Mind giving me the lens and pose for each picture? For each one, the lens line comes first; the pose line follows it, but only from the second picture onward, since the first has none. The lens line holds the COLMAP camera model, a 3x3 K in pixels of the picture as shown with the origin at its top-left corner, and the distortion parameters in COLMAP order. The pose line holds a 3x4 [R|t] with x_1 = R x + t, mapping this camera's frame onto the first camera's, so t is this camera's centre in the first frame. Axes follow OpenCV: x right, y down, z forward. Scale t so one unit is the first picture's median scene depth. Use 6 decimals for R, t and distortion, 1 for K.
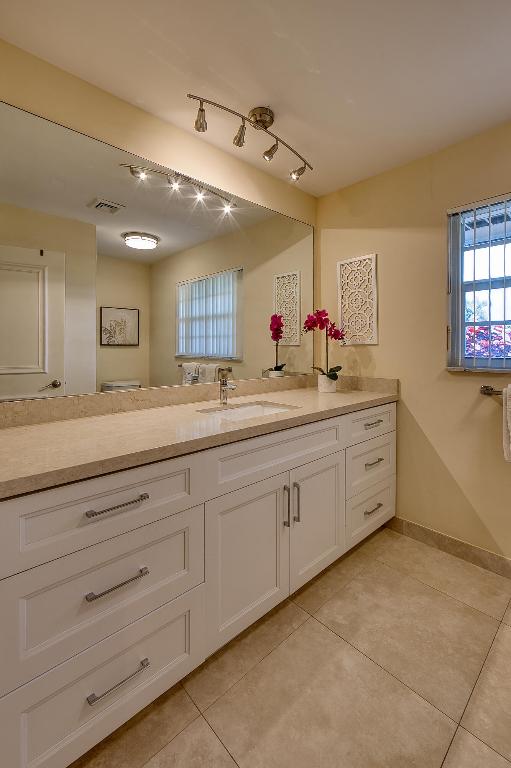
lens RADIAL K [[331.8, 0, 254.9], [0, 331.8, 355.0], [0, 0, 1]] dist [0.001354, 0.000364]
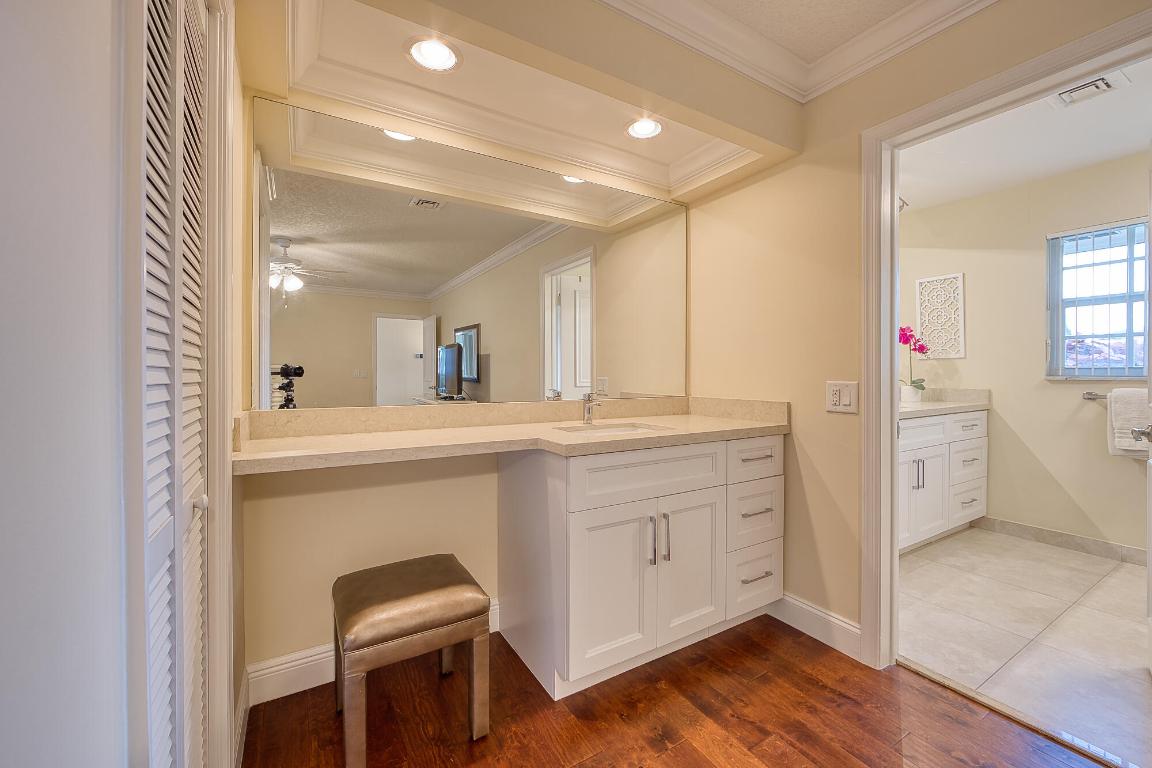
lens RADIAL K [[463.6, 0, 576.0], [0, 463.6, 384.0], [0, 0, 1]] dist [-0.000976, -0.000348]
pose [[0.980000, 0.006348, -0.198895, -0.634297], [-0.007315, 0.999965, -0.004130, 0.076890], [0.198862, 0.005502, 0.980012, -0.803932]]
